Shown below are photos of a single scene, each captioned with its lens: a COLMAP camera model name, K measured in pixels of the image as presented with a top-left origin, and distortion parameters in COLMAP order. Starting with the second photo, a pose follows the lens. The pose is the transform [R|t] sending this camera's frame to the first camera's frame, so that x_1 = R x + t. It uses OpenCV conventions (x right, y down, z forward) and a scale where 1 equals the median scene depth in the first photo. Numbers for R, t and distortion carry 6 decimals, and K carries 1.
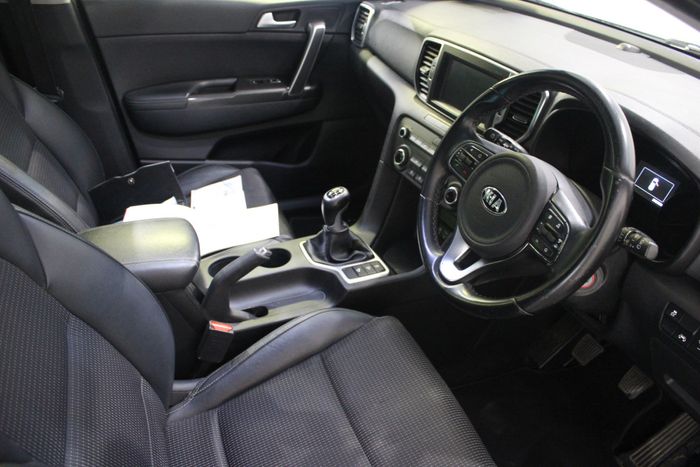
lens RADIAL K [[581.9, 0, 350.0], [0, 581.9, 233.5], [0, 0, 1]] dist [-0.026326, 0.003609]
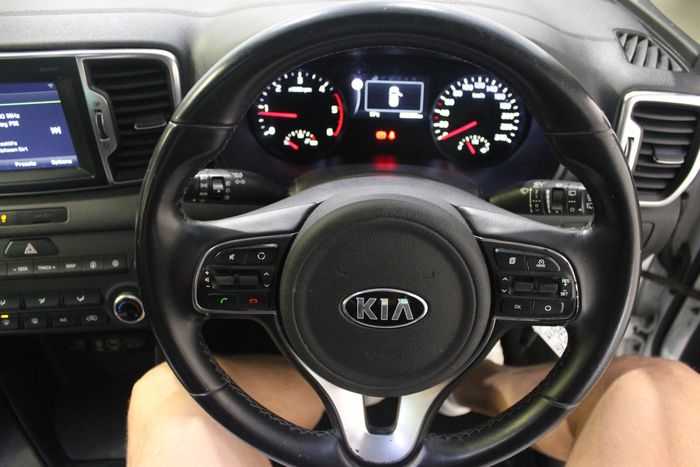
lens RADIAL K [[581.9, 0, 350.0], [0, 581.9, 233.5], [0, 0, 1]] dist [-0.026326, 0.003609]
pose [[0.433193, -0.658301, 0.615616, -0.023178], [0.534847, 0.737525, 0.412305, -0.203629], [-0.725453, 0.150653, 0.671581, 0.433863]]
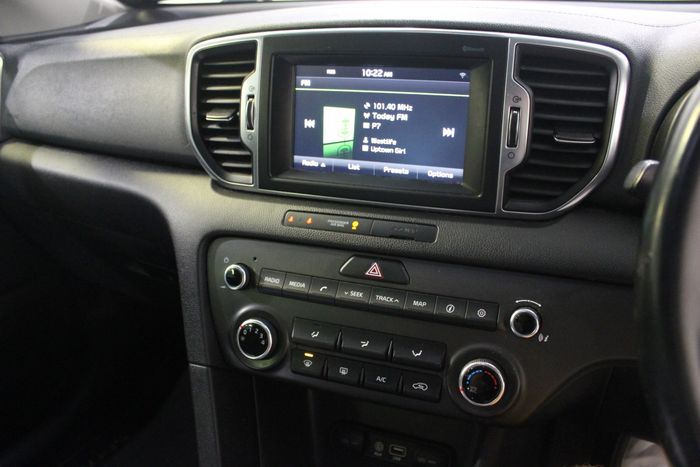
lens RADIAL K [[581.9, 0, 350.0], [0, 581.9, 233.5], [0, 0, 1]] dist [-0.026326, 0.003609]
pose [[0.764541, -0.317666, 0.560862, -0.059225], [0.405897, 0.913207, -0.036070, -0.155783], [-0.500725, 0.255229, 0.827123, 0.634934]]
